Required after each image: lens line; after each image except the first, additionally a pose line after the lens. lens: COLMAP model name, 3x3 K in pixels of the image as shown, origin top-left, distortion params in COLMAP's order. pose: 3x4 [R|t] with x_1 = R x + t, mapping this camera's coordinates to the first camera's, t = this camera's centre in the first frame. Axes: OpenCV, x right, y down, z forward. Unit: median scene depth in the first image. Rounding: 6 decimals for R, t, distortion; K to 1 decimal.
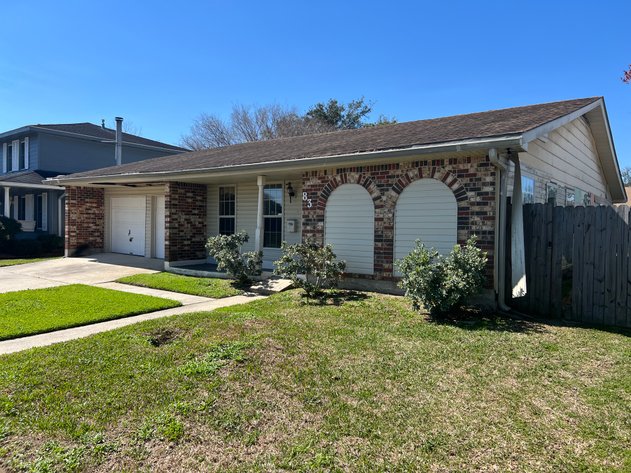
lens RADIAL K [[466.7, 0, 315.3], [0, 466.7, 235.2], [0, 0, 1]] dist [0.006937, -0.000757]
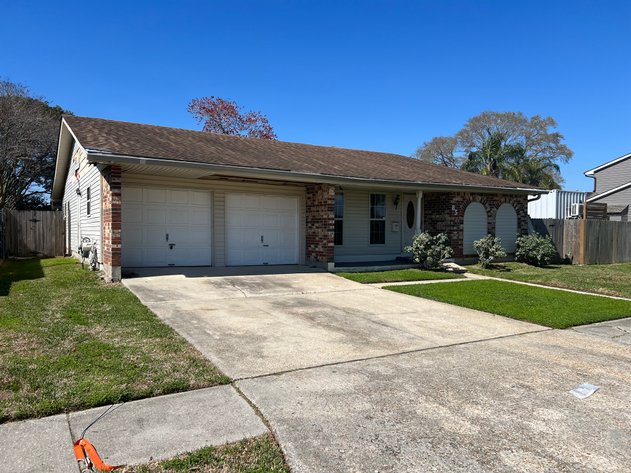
lens RADIAL K [[466.7, 0, 316.0], [0, 466.7, 236.1], [0, 0, 1]] dist [0.006937, -0.000757]
pose [[0.389931, -0.022847, 0.920561, -1.715762], [0.020225, 0.999663, 0.016243, -0.025083], [-0.920622, 0.012285, 0.390262, 0.858219]]
